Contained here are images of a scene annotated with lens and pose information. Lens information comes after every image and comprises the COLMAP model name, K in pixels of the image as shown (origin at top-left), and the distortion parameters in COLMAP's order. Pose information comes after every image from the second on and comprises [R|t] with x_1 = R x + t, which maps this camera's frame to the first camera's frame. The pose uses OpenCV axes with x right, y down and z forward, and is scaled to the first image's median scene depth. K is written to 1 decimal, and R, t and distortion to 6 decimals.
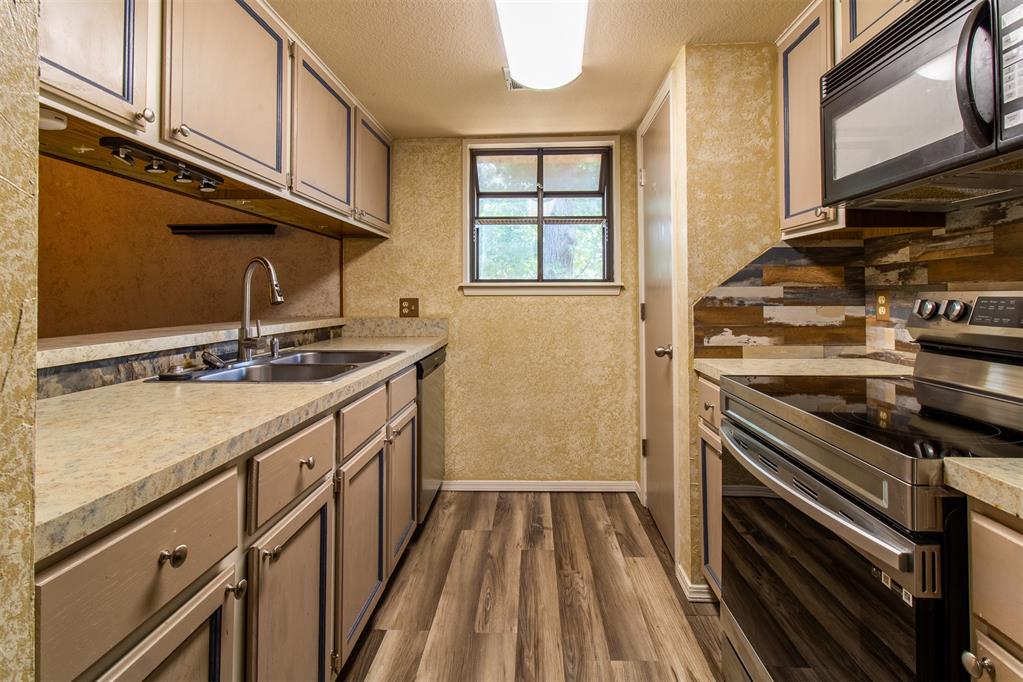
lens RADIAL K [[486.4, 0, 516.8], [0, 486.4, 285.6], [0, 0, 1]] dist [0.001510, 0.000035]
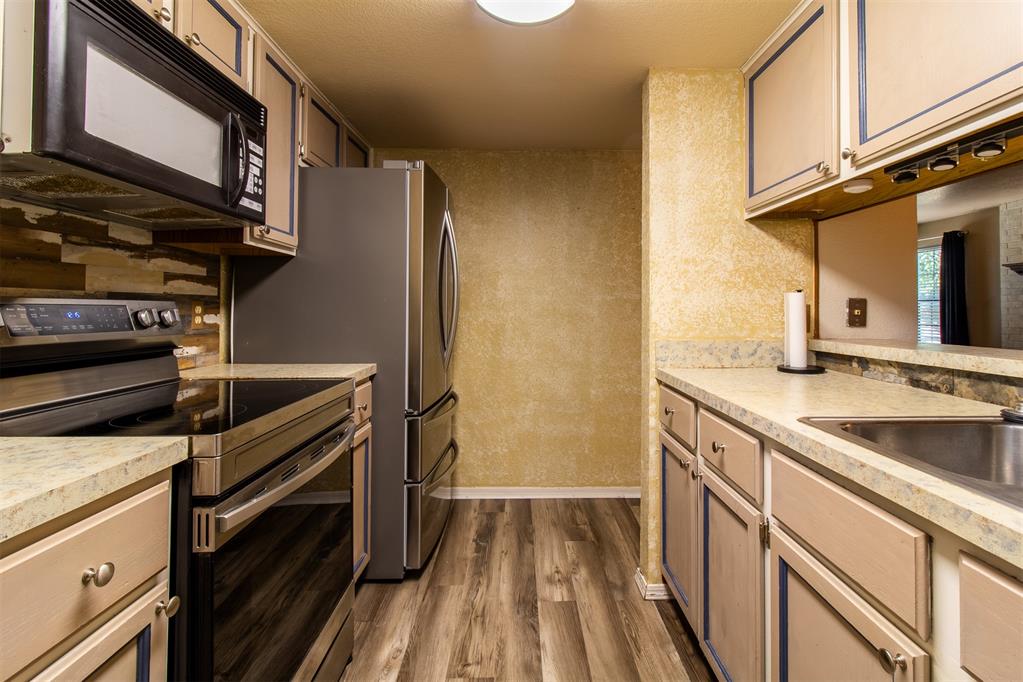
lens RADIAL K [[484.3, 0, 540.6], [0, 484.3, 300.7], [0, 0, 1]] dist [0.001694, 0.000217]
pose [[-0.997139, -0.003768, -0.075489, 0.053094], [-0.000771, 0.999212, -0.039692, 0.034200], [0.075579, -0.039521, -0.996356, 1.300616]]
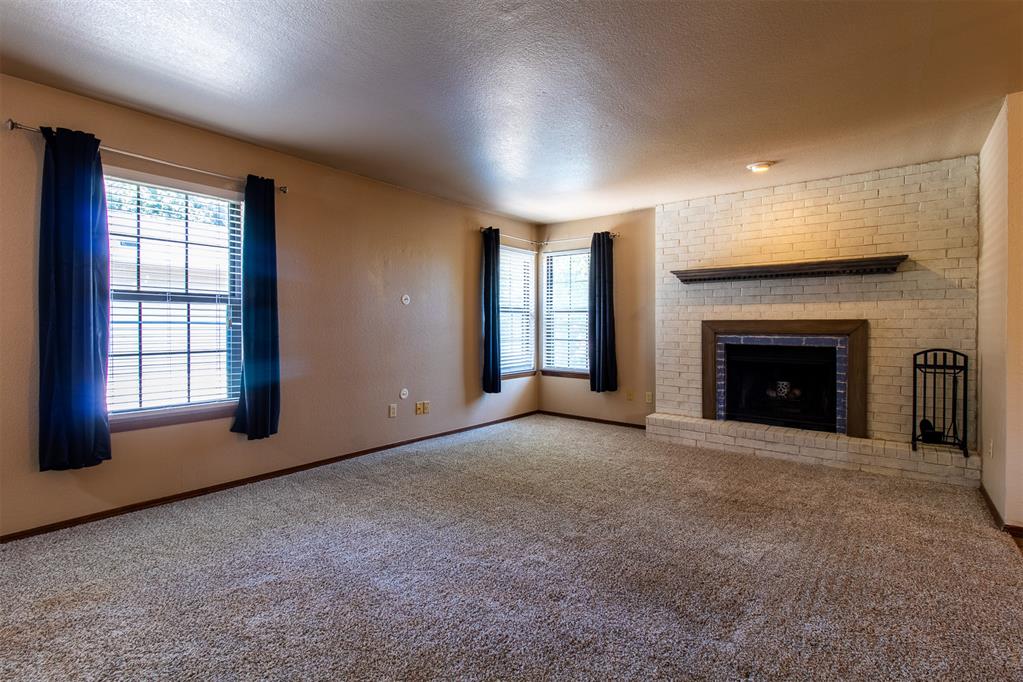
lens RADIAL K [[473.0, 0, 521.6], [0, 473.0, 327.4], [0, 0, 1]] dist [0.001204, 0.000431]
pose [[-0.573189, 0.008162, -0.819382, -0.442427], [0.017549, 0.999843, -0.002317, -0.013929], [0.819235, -0.015708, -0.573243, -0.628840]]
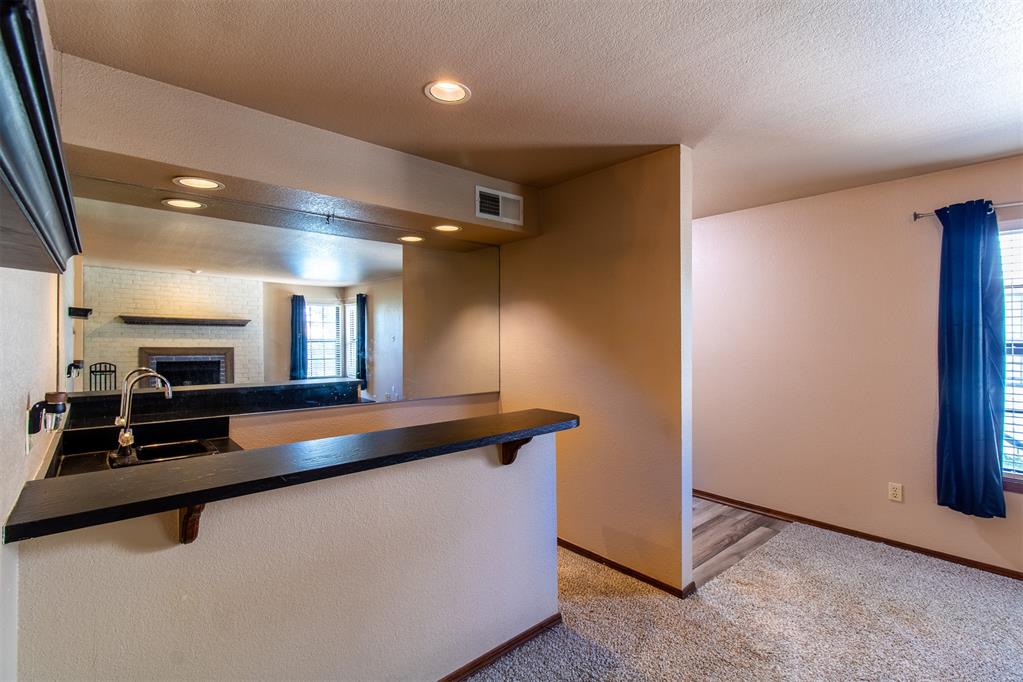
lens RADIAL K [[469.9, 0, 512.3], [0, 469.9, 330.6], [0, 0, 1]] dist [0.012768, 0.000147]
pose [[-0.697105, 0.003987, 0.716958, -0.905158], [-0.013615, 0.999731, -0.018798, -0.155447], [-0.716839, -0.022866, -0.696863, -0.408512]]
